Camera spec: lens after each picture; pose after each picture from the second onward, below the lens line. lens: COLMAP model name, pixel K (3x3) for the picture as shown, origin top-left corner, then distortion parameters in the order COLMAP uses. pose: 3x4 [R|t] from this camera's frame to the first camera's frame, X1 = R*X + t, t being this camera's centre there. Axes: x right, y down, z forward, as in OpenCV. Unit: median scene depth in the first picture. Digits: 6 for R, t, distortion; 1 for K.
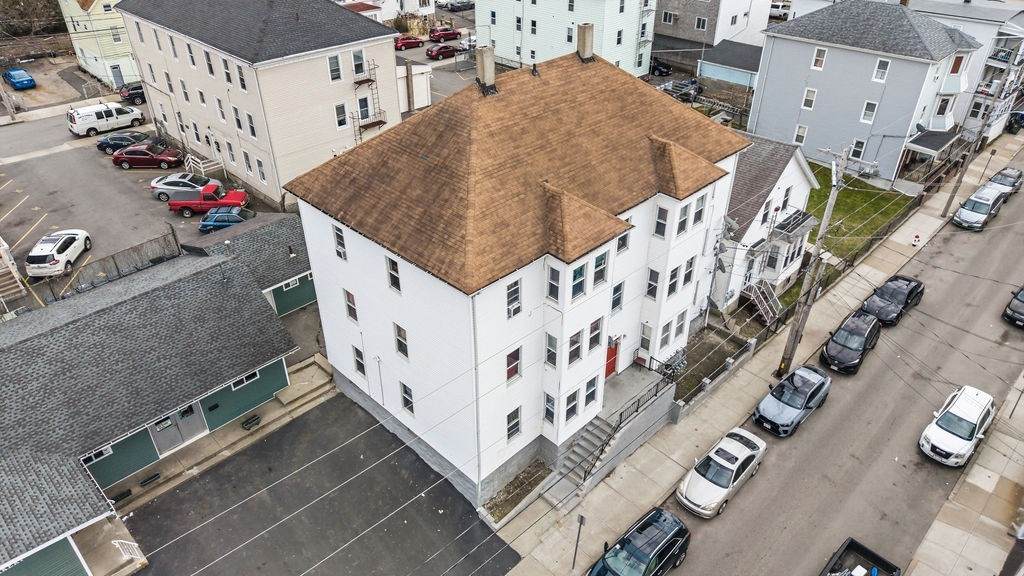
lens RADIAL K [[681.0, 0, 512.0], [0, 681.0, 288.0], [0, 0, 1]] dist [-0.003383, -0.001825]
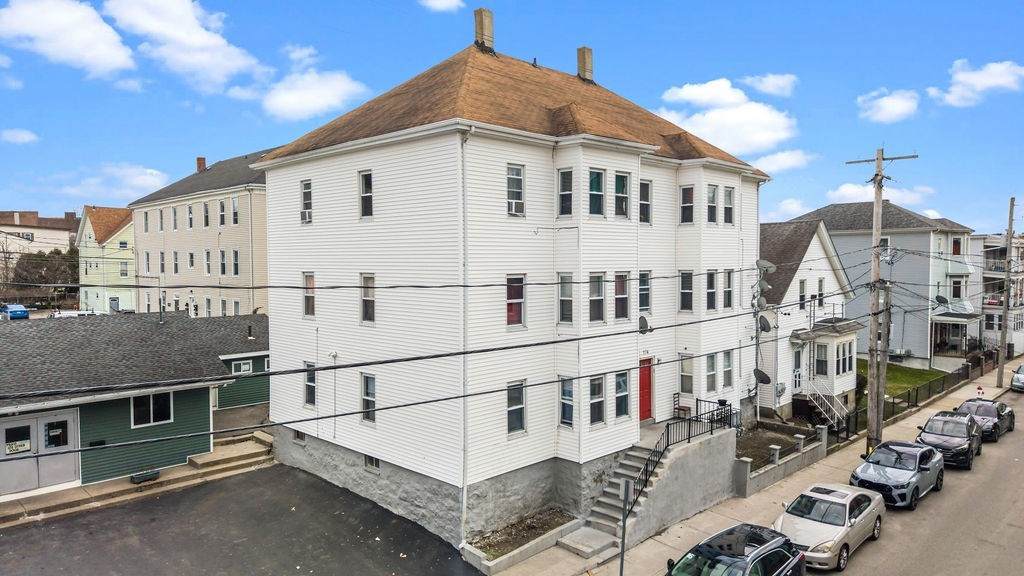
lens RADIAL K [[681.0, 0, 512.0], [0, 681.0, 288.0], [0, 0, 1]] dist [-0.003383, -0.001825]
pose [[0.999988, -0.004427, 0.002233, -0.002517], [0.004945, 0.858018, -0.513596, 0.386535], [0.000358, 0.513601, 0.858029, 0.287249]]
